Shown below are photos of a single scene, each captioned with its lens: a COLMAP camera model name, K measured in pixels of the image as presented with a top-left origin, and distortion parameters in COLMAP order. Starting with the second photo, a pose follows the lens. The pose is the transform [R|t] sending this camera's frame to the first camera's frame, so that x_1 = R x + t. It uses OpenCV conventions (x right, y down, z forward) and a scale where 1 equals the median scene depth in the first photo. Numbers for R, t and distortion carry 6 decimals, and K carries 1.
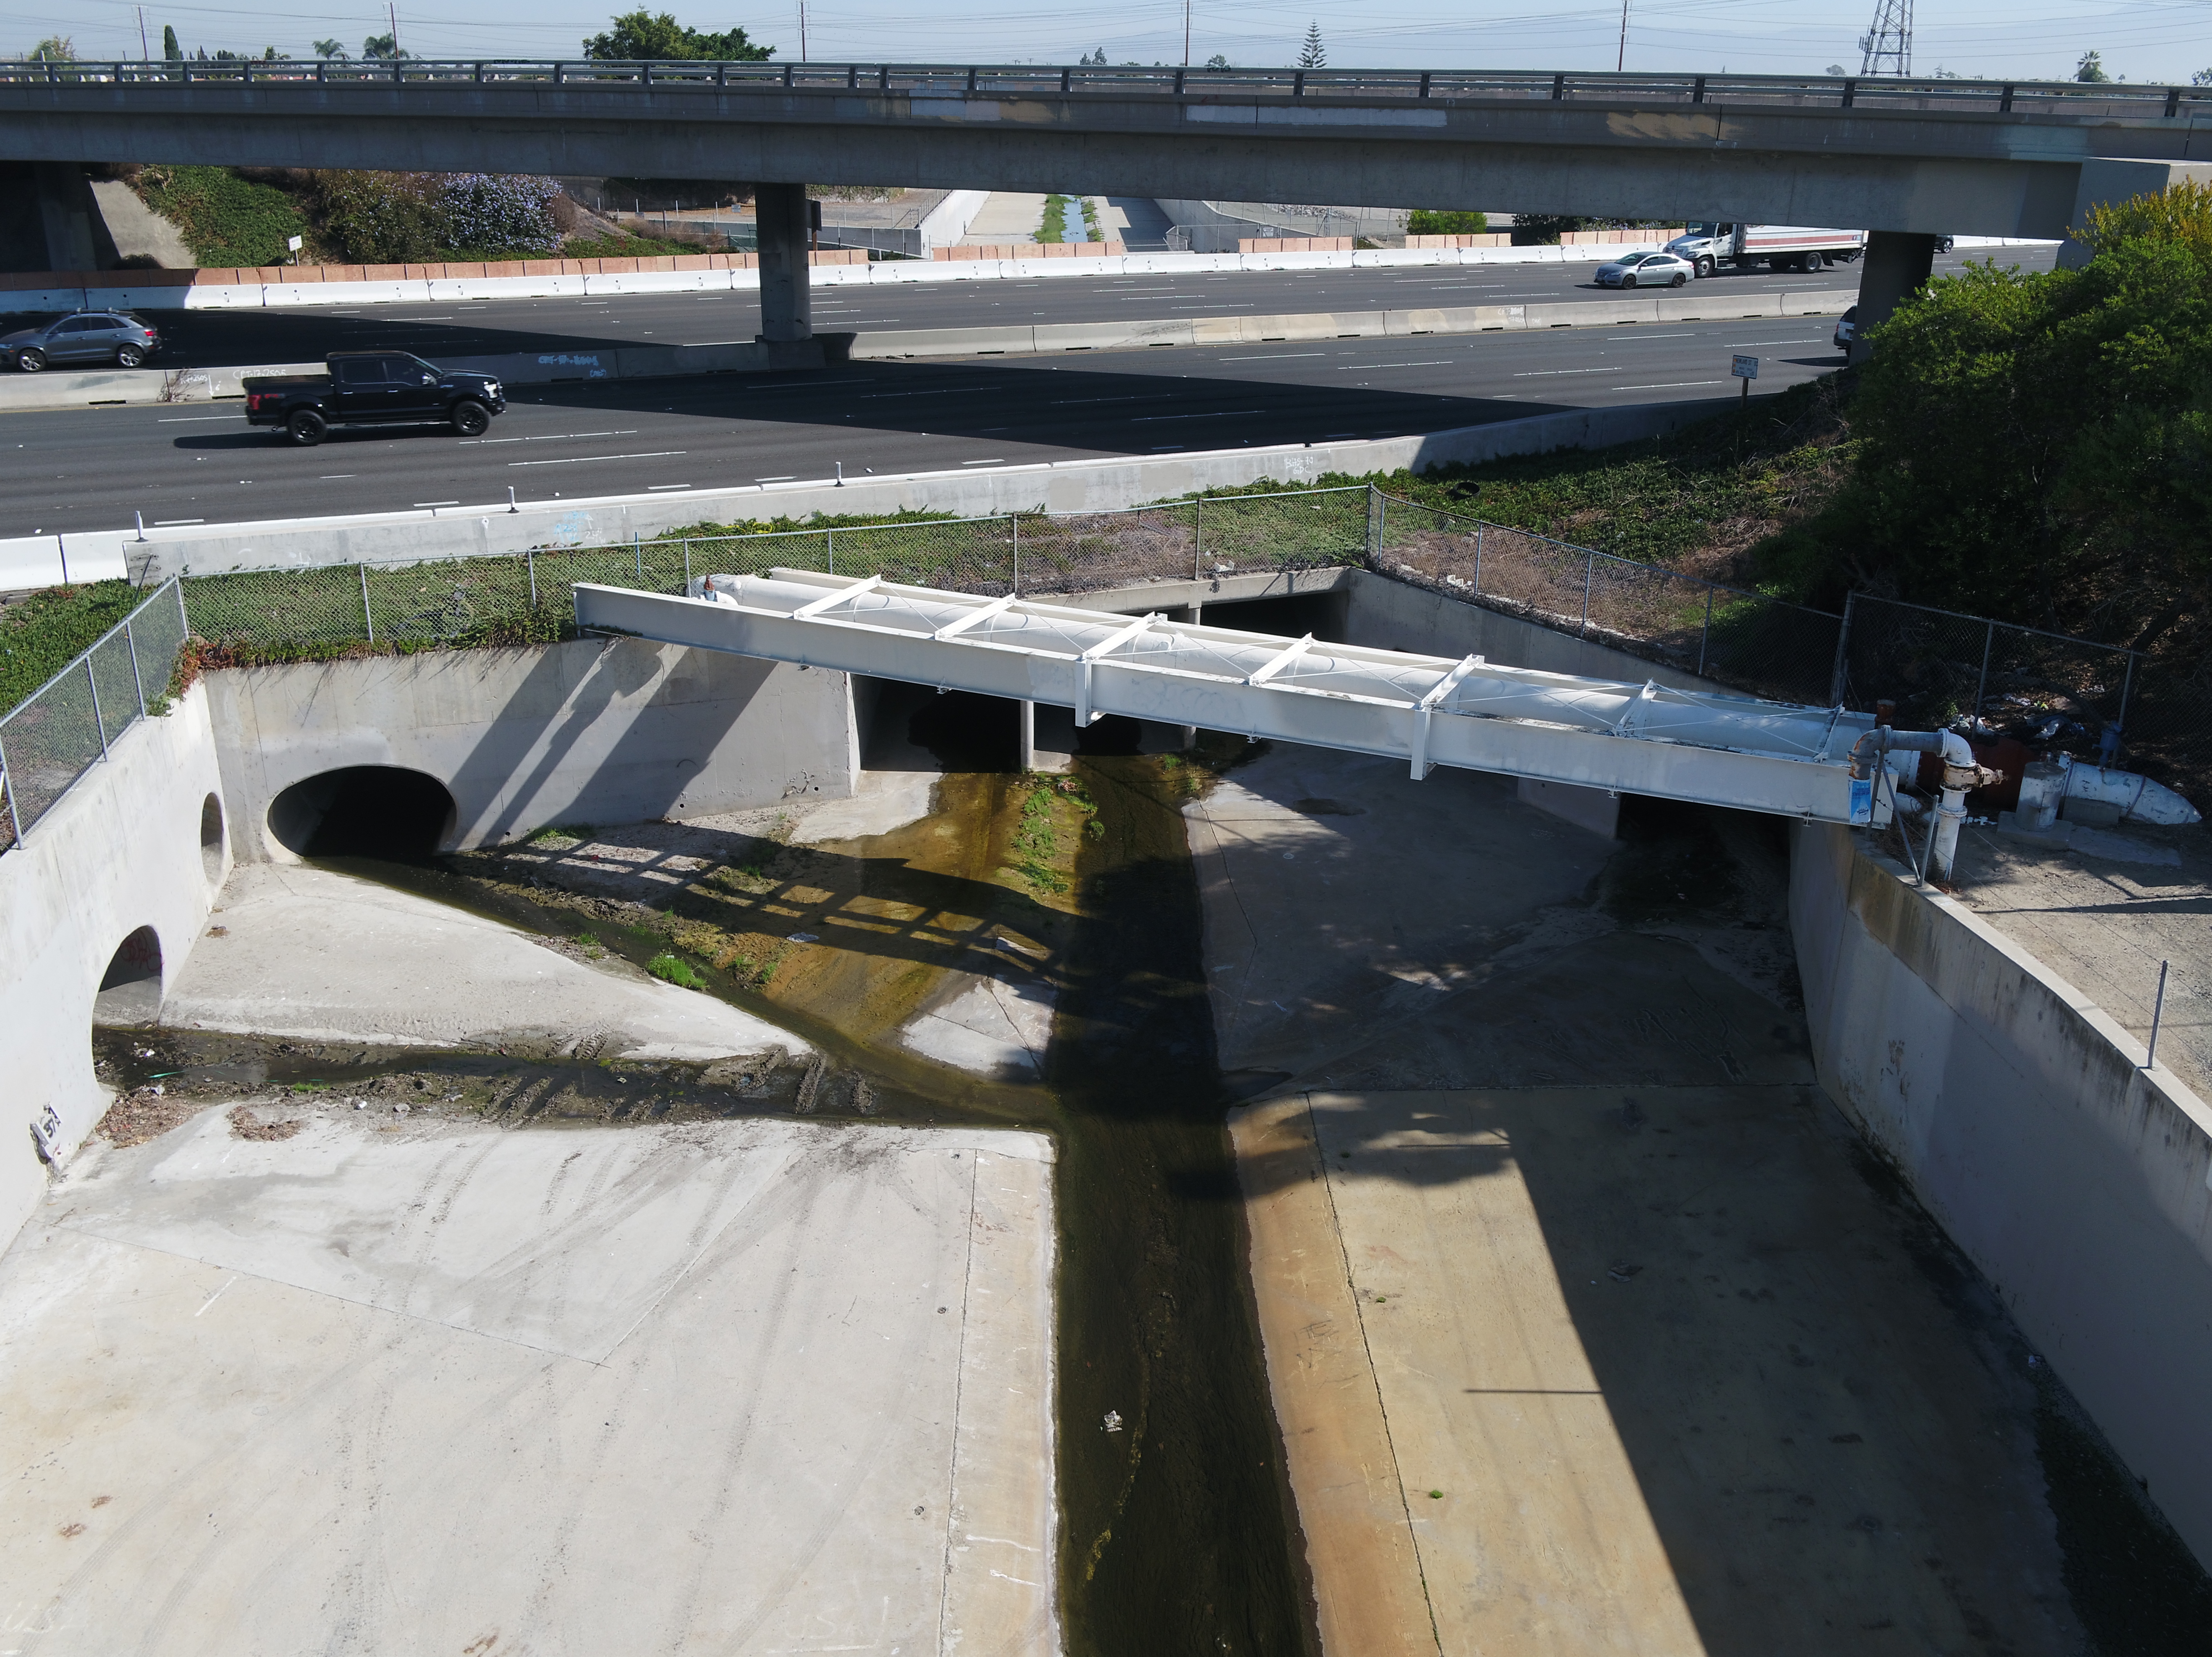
lens RADIAL K [[1916.7, 0, 1106.0], [0, 1916.7, 828.5], [0, 0, 1]] dist [-0.002857, 0.000176]
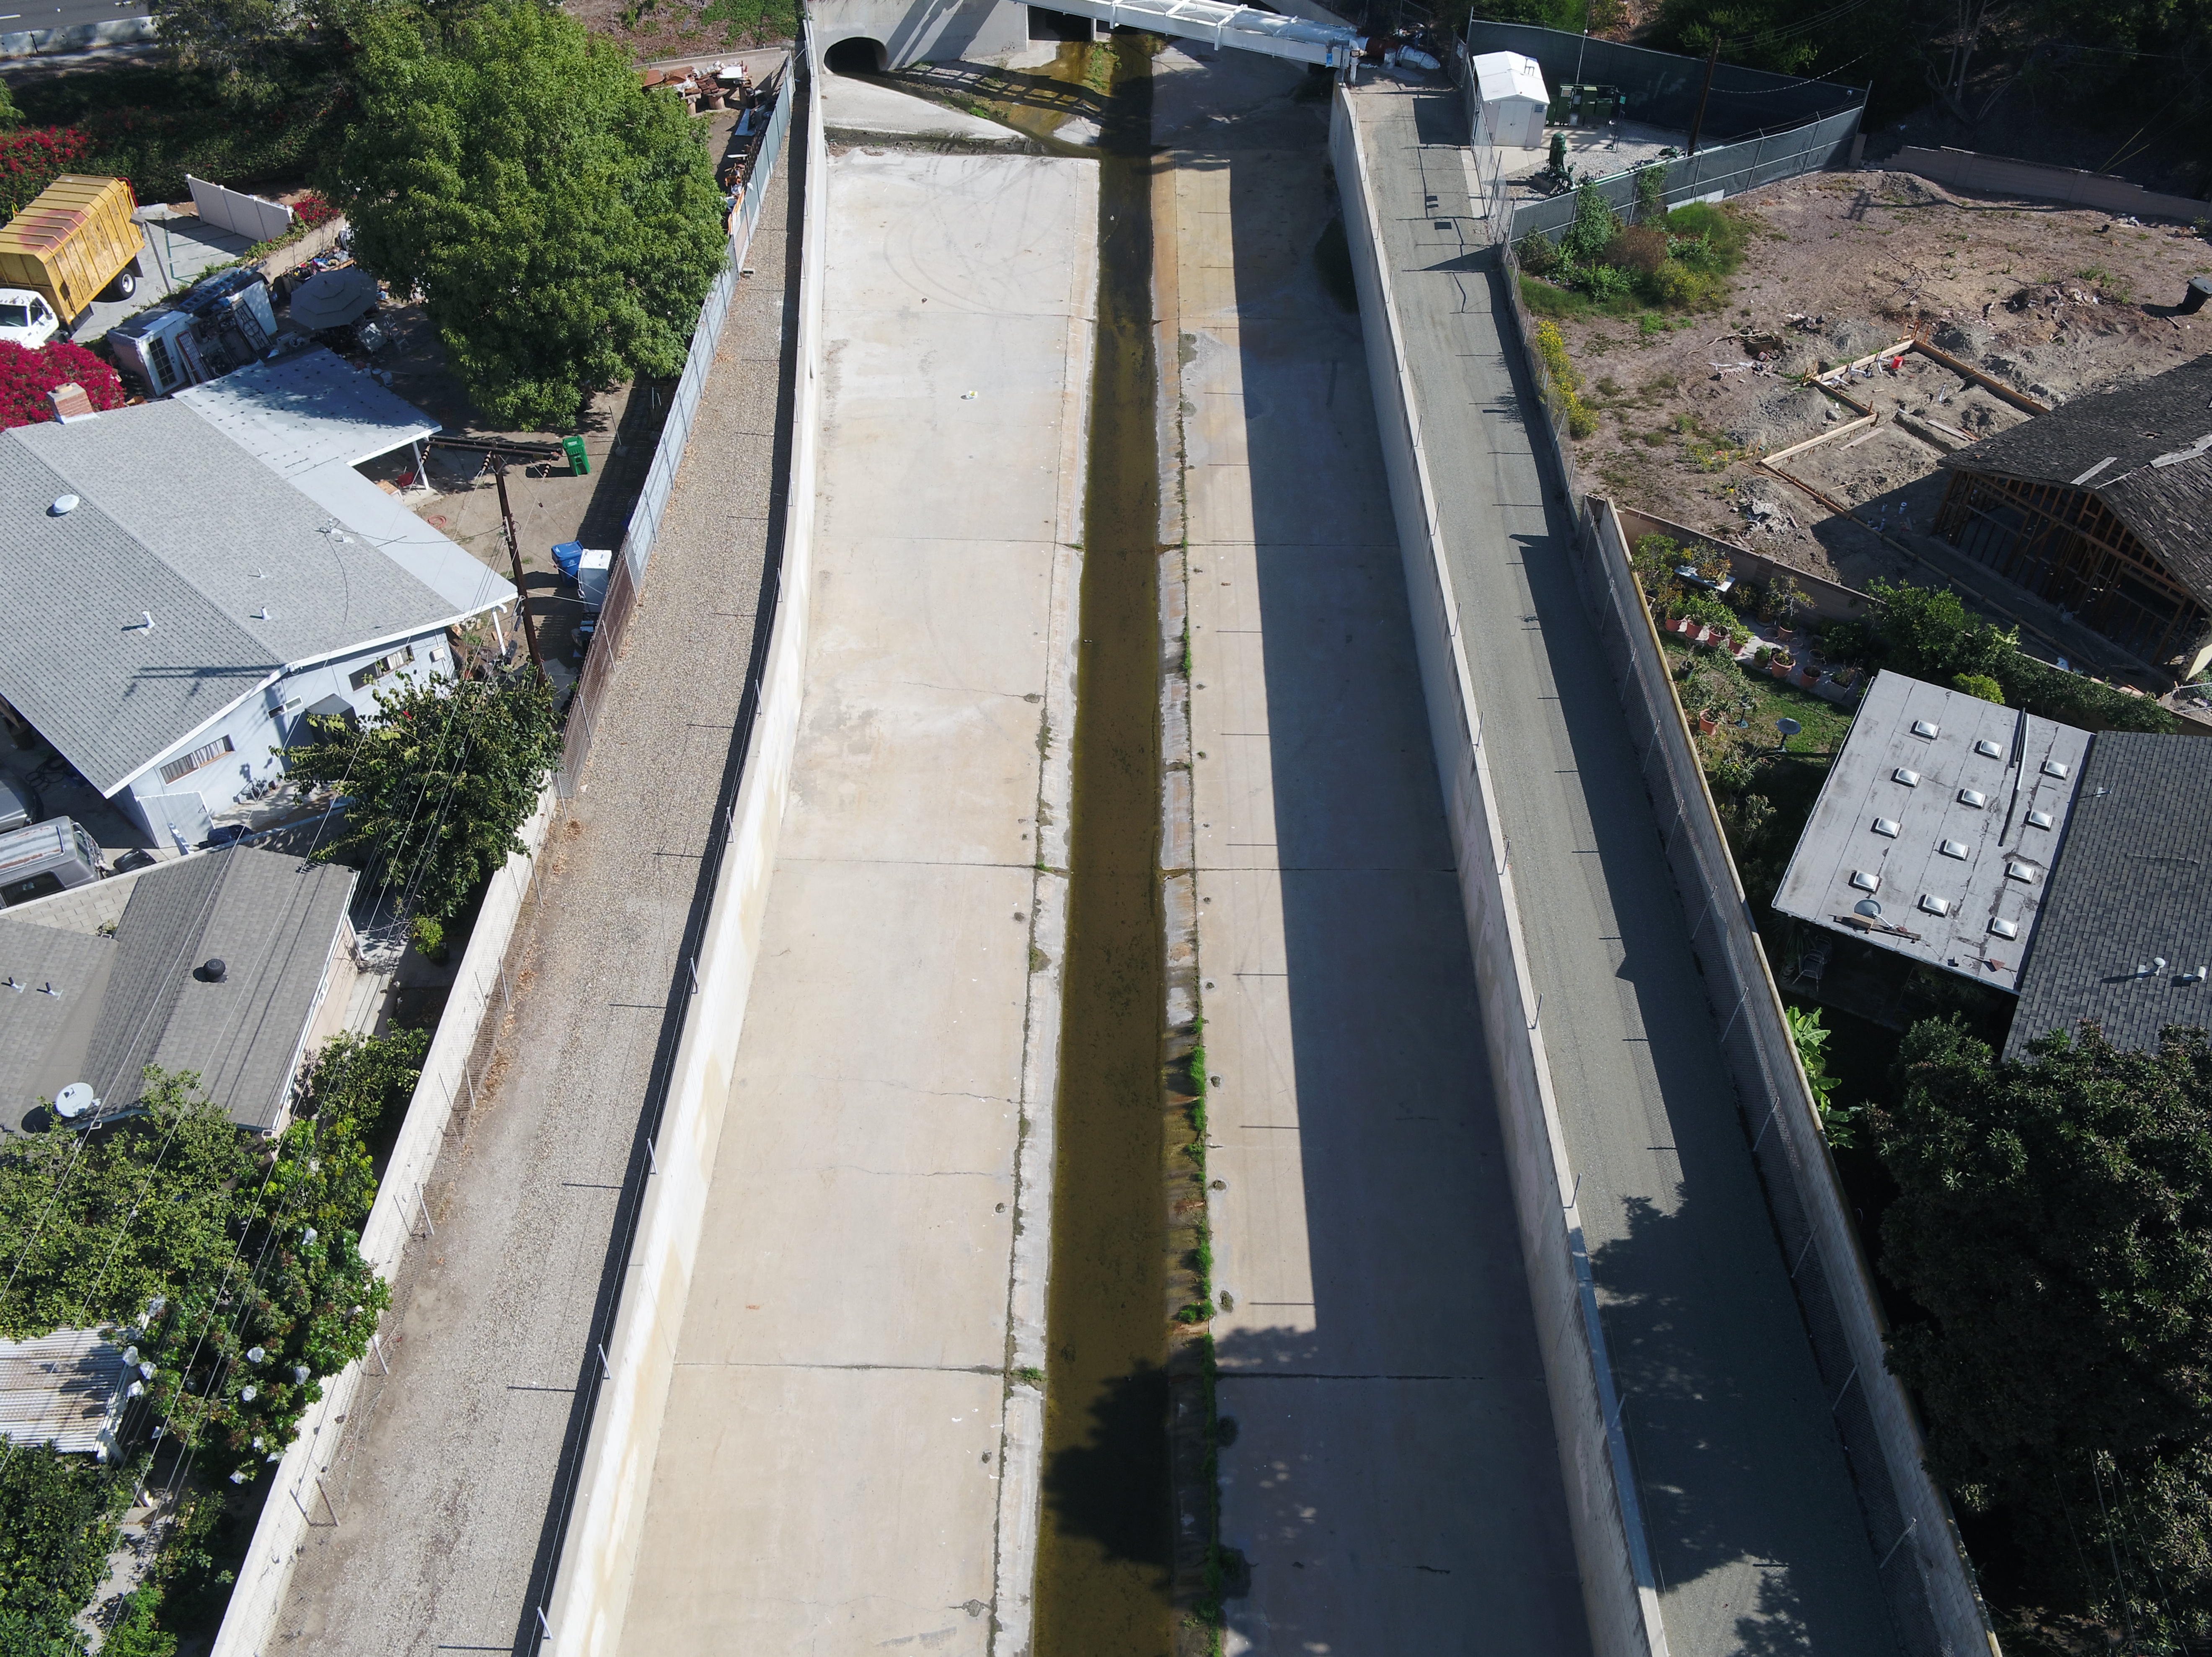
lens RADIAL K [[1927.8, 0, 1102.1], [0, 1927.8, 828.9], [0, 0, 1]] dist [0.002567, -0.007485]
pose [[0.999229, 0.027511, -0.028003, 0.093877], [-0.015338, 0.930257, 0.366588, 0.006510], [0.036135, -0.365876, 0.929962, -2.338585]]
